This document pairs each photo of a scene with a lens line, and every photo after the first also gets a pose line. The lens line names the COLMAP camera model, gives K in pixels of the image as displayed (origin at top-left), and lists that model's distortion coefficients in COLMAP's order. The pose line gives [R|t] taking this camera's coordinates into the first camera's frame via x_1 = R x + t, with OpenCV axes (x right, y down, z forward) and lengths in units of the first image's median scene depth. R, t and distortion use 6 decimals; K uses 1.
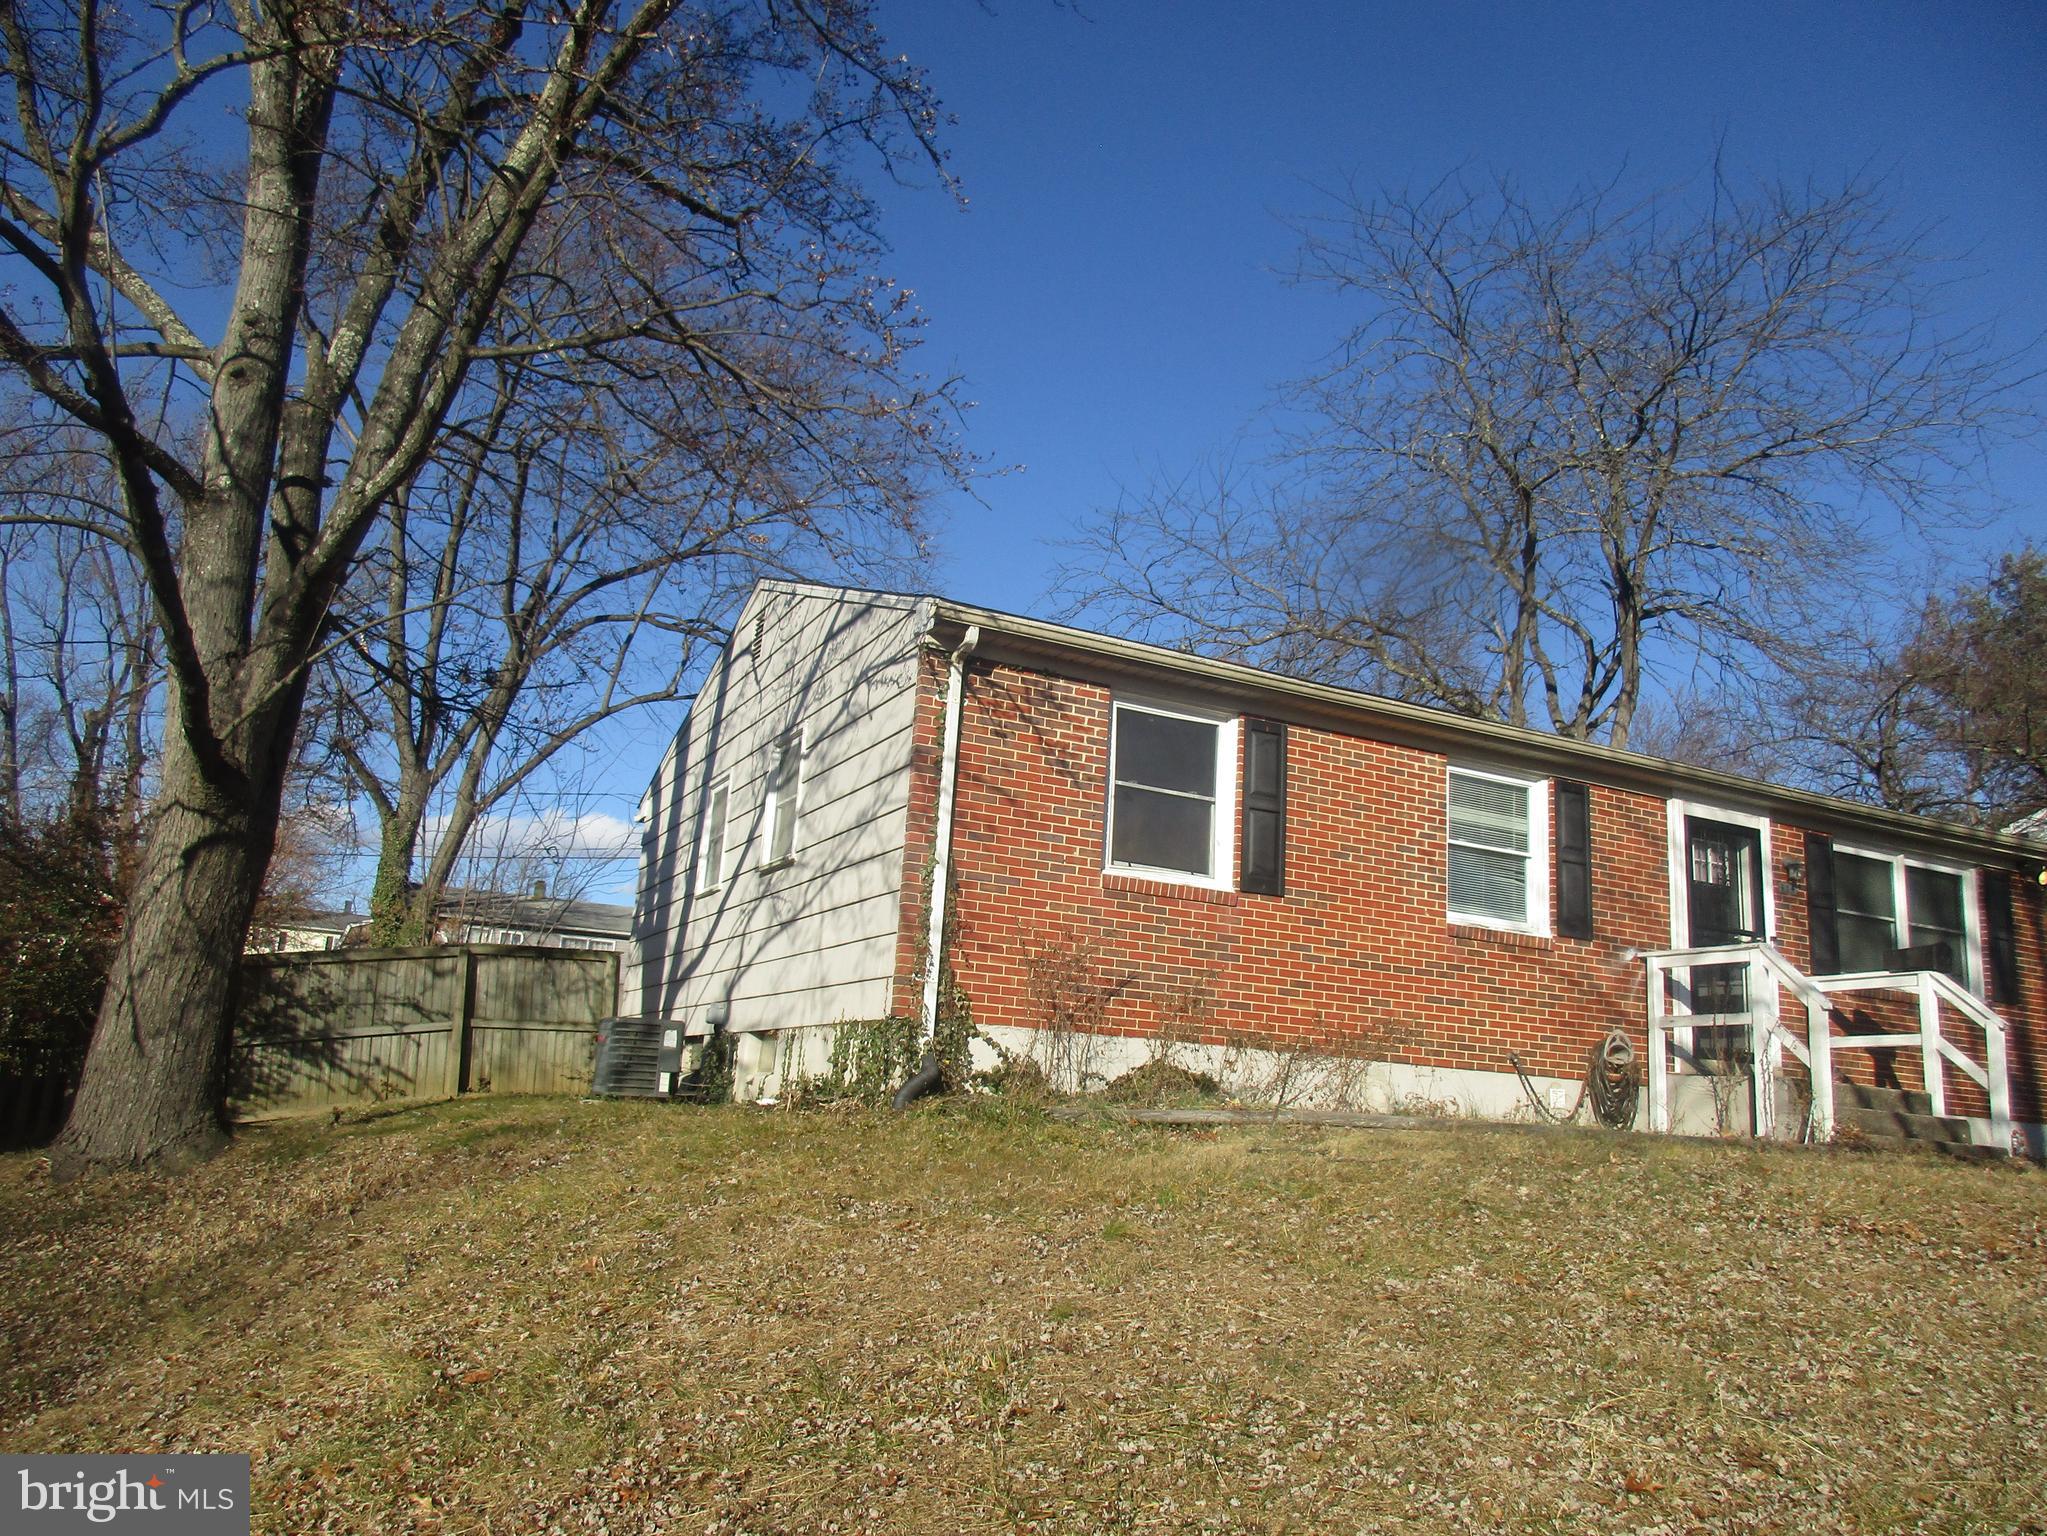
lens RADIAL K [[1548.7, 0, 1022.8], [0, 1548.7, 774.4], [0, 0, 1]] dist [0.018135, -0.004930]
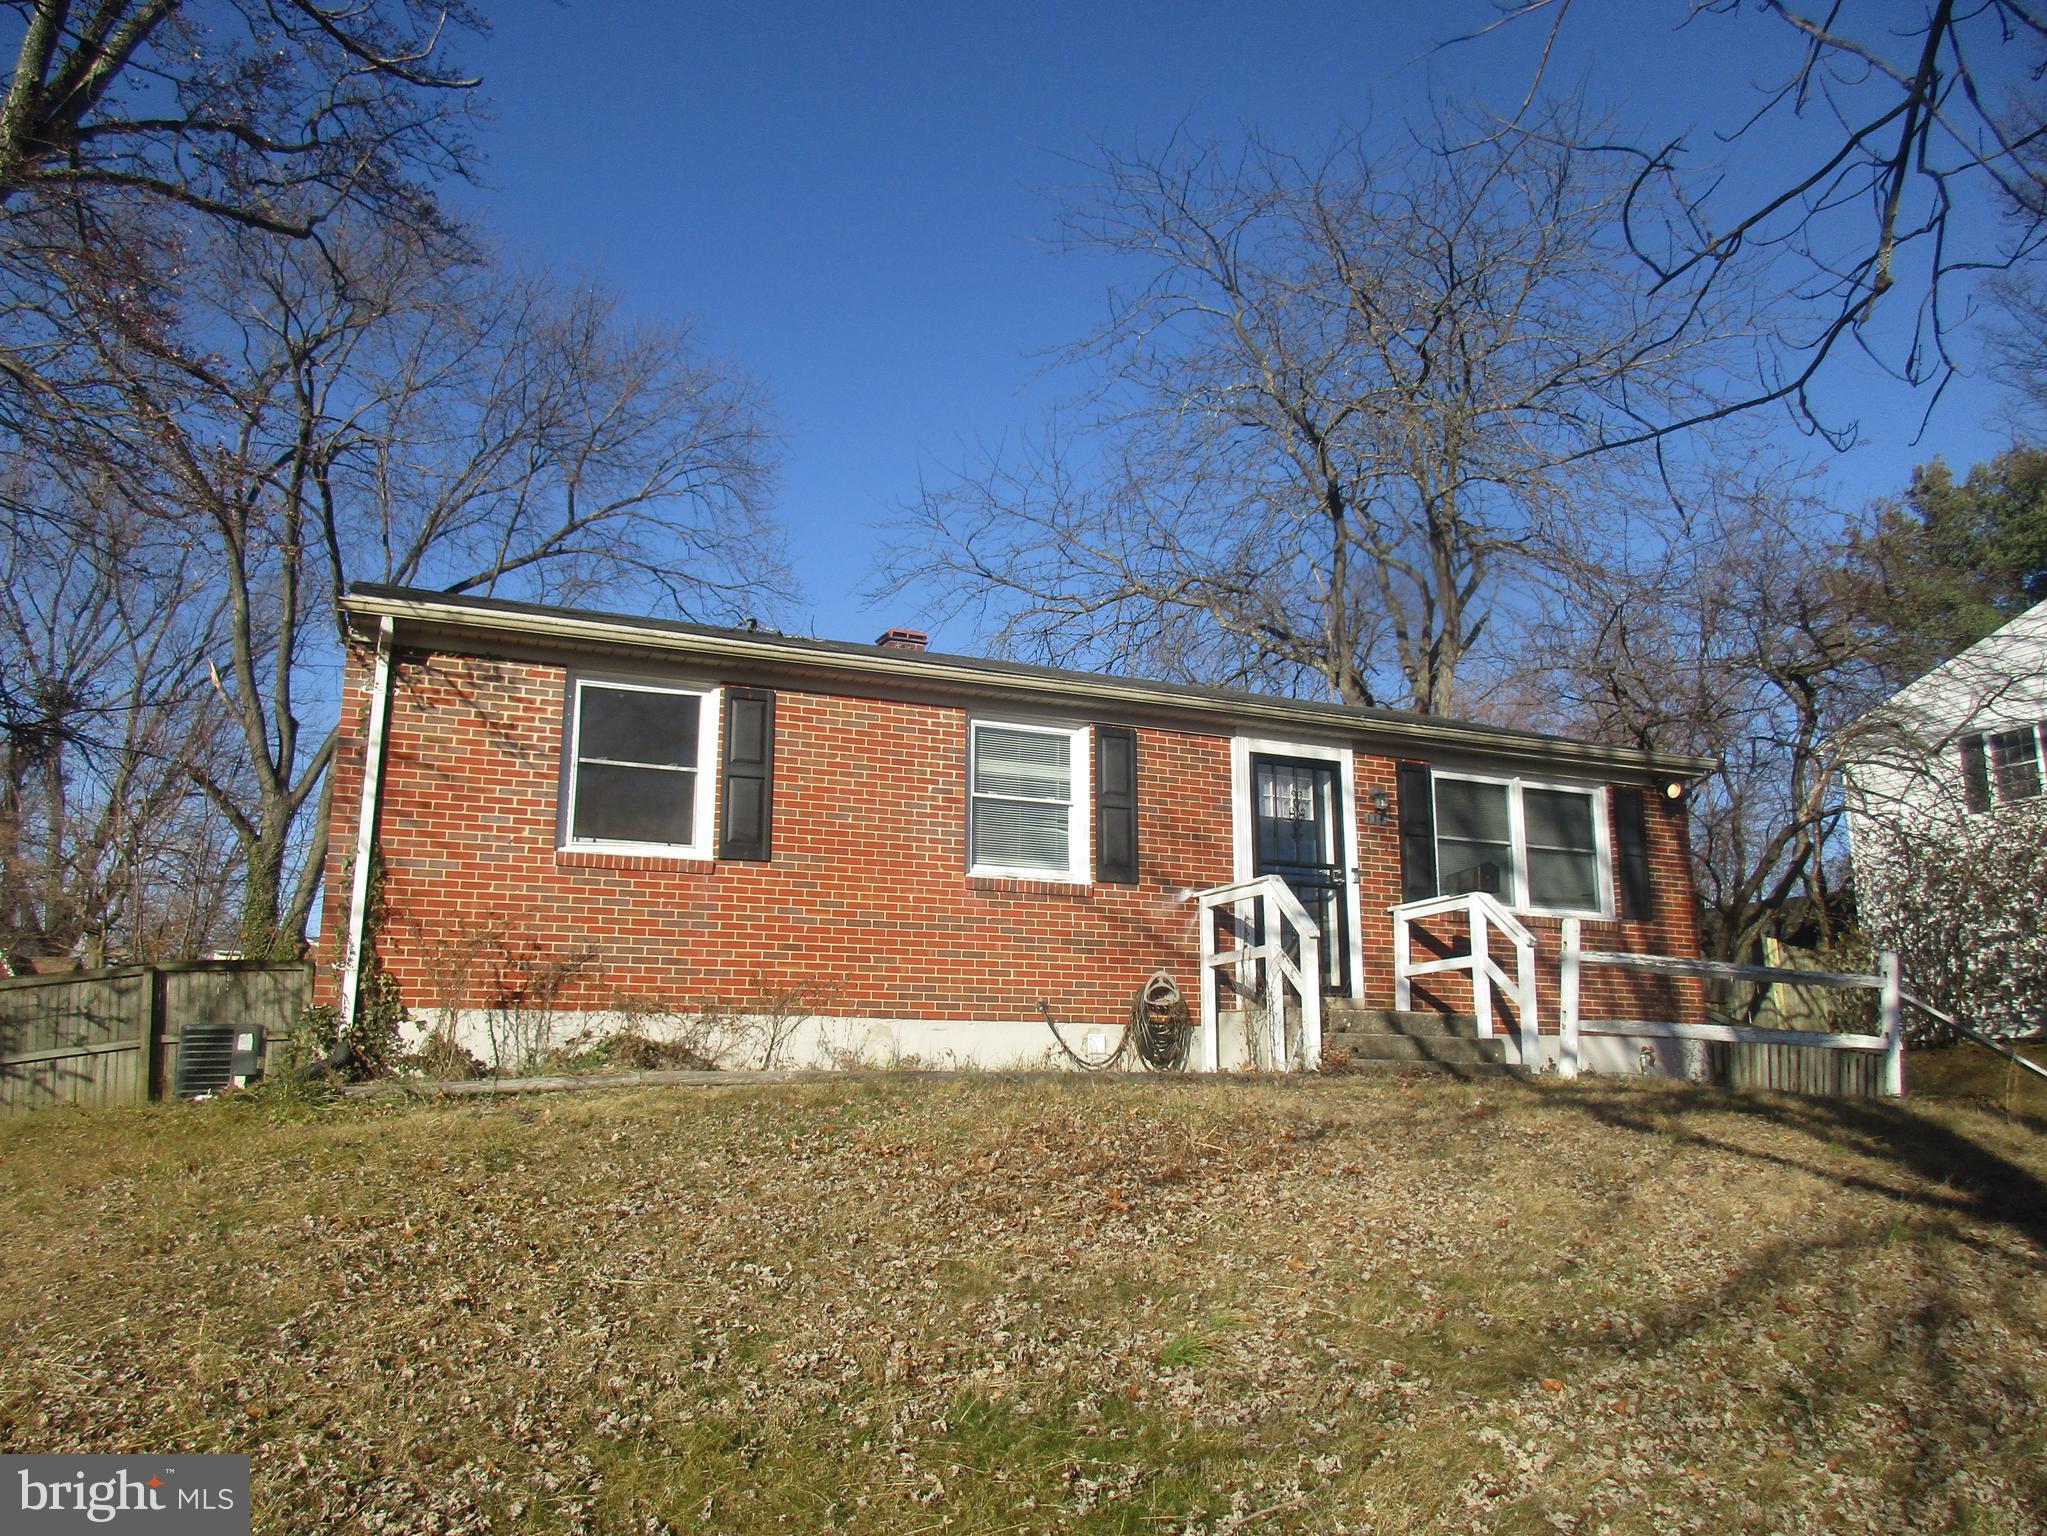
lens RADIAL K [[1548.7, 0, 1030.5], [0, 1548.7, 754.2], [0, 0, 1]] dist [0.018135, -0.004930]
pose [[0.997173, -0.068964, -0.029828, 0.345856], [0.068918, 0.997619, -0.002586, 0.022090], [0.029935, 0.000523, 0.999552, -0.000474]]
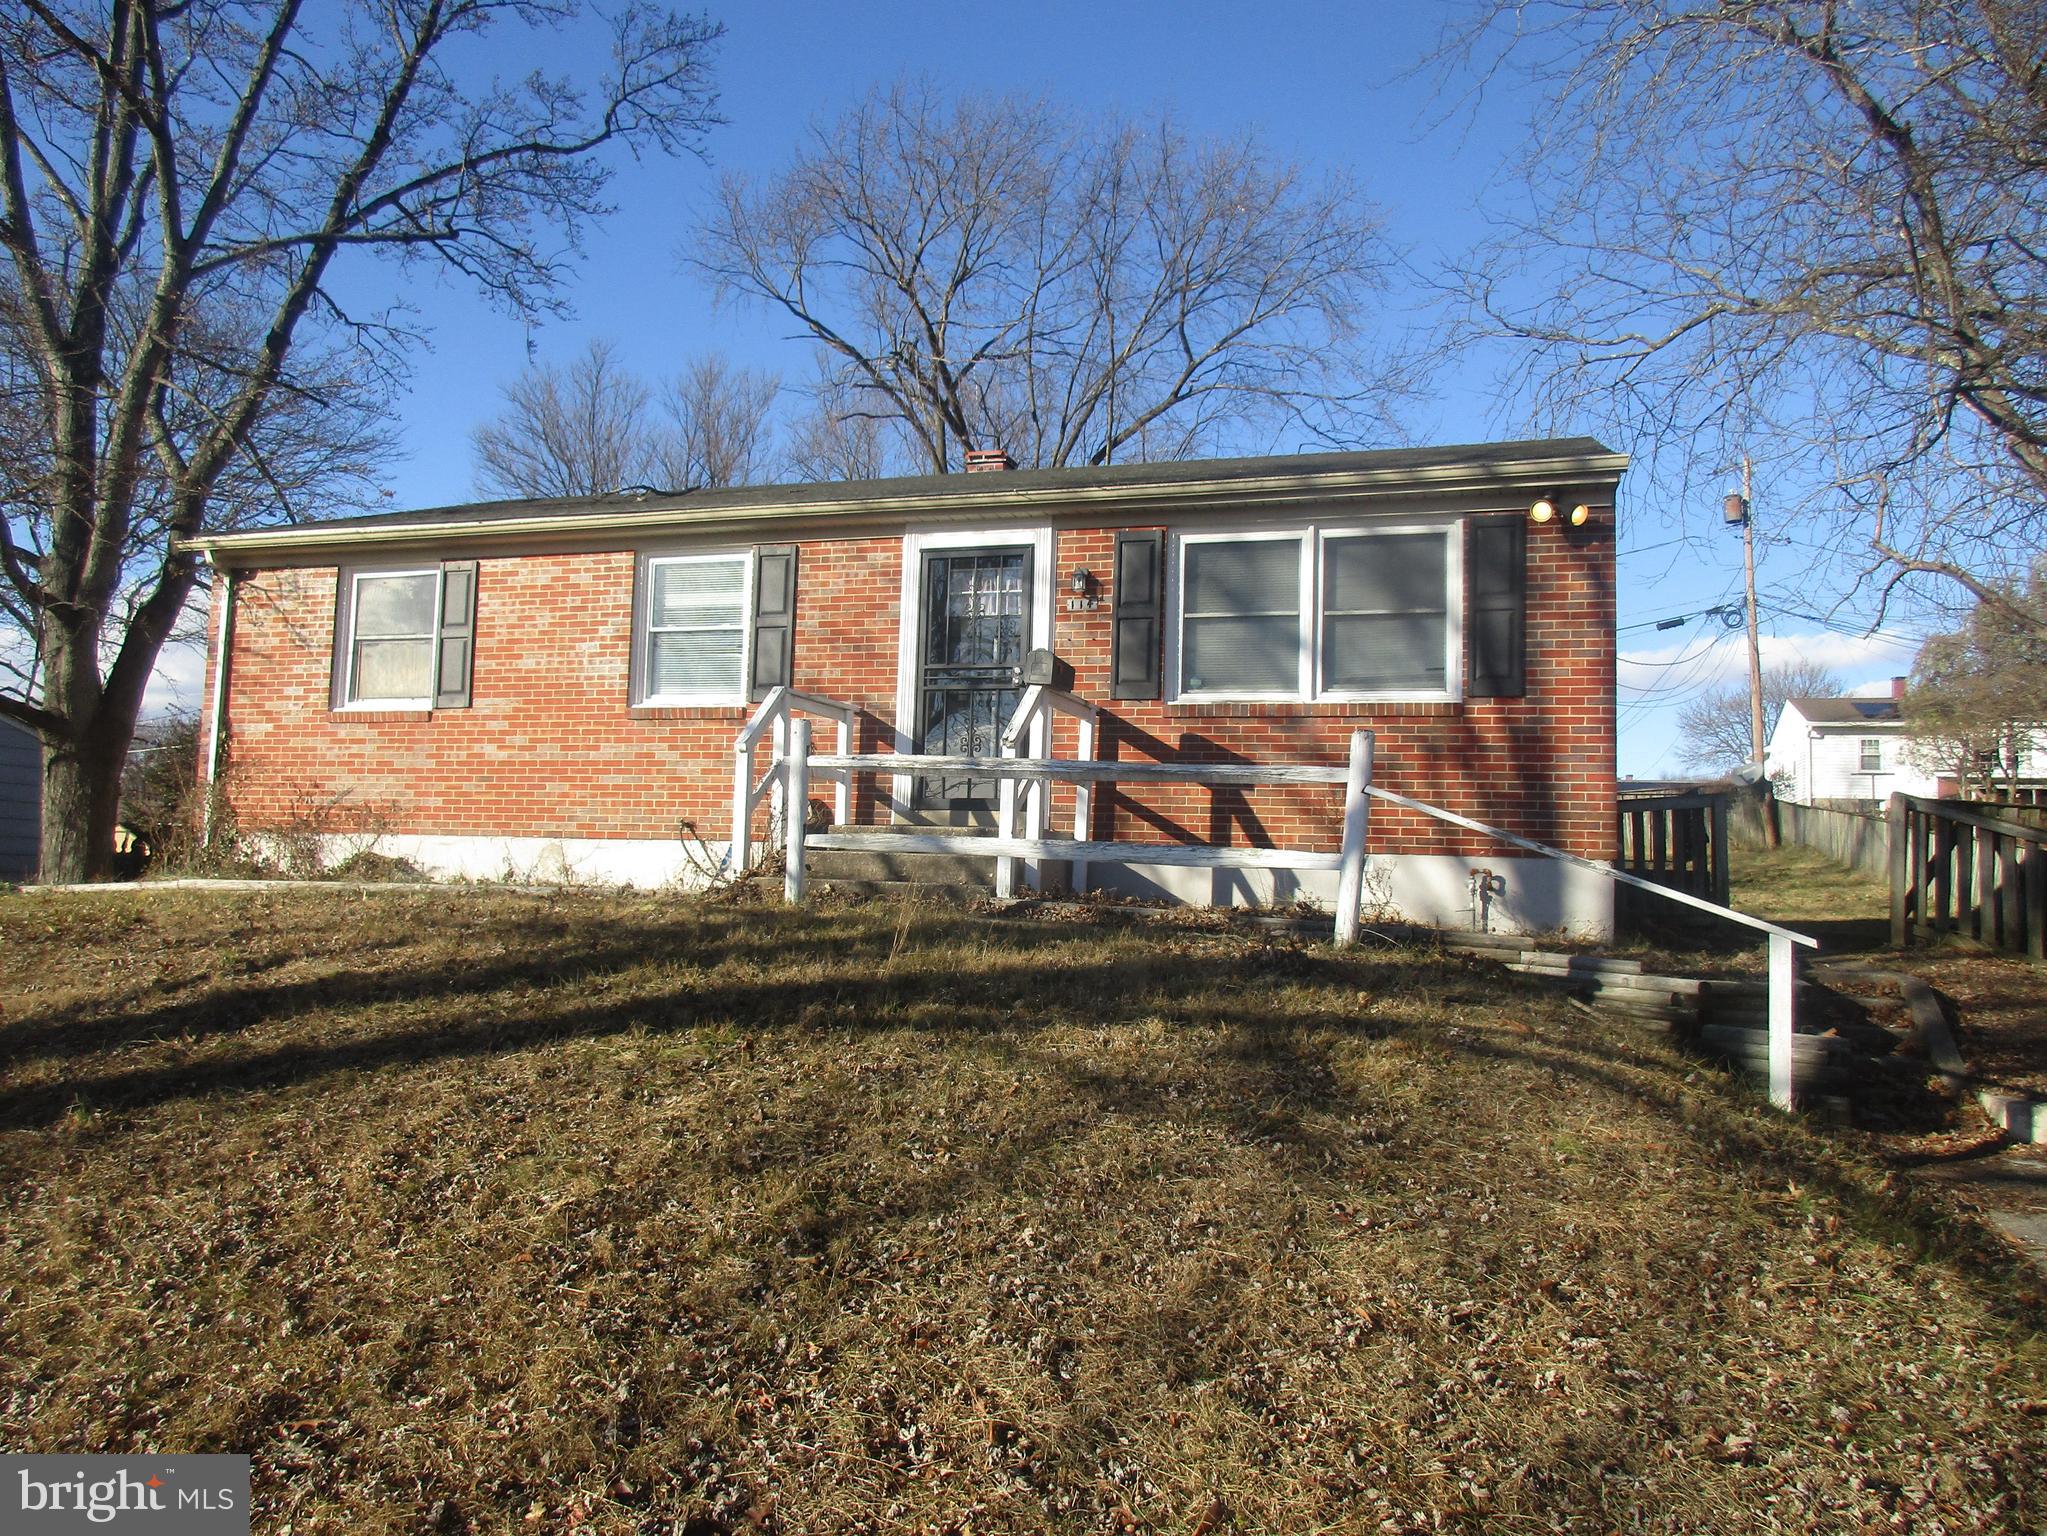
lens RADIAL K [[1548.7, 0, 1016.7], [0, 1548.7, 772.9], [0, 0, 1]] dist [0.018135, -0.004930]
pose [[0.705003, -0.100300, -0.702076, 1.202206], [0.166779, 0.985634, 0.026665, 0.154830], [0.689315, -0.135891, 0.711603, 0.405083]]
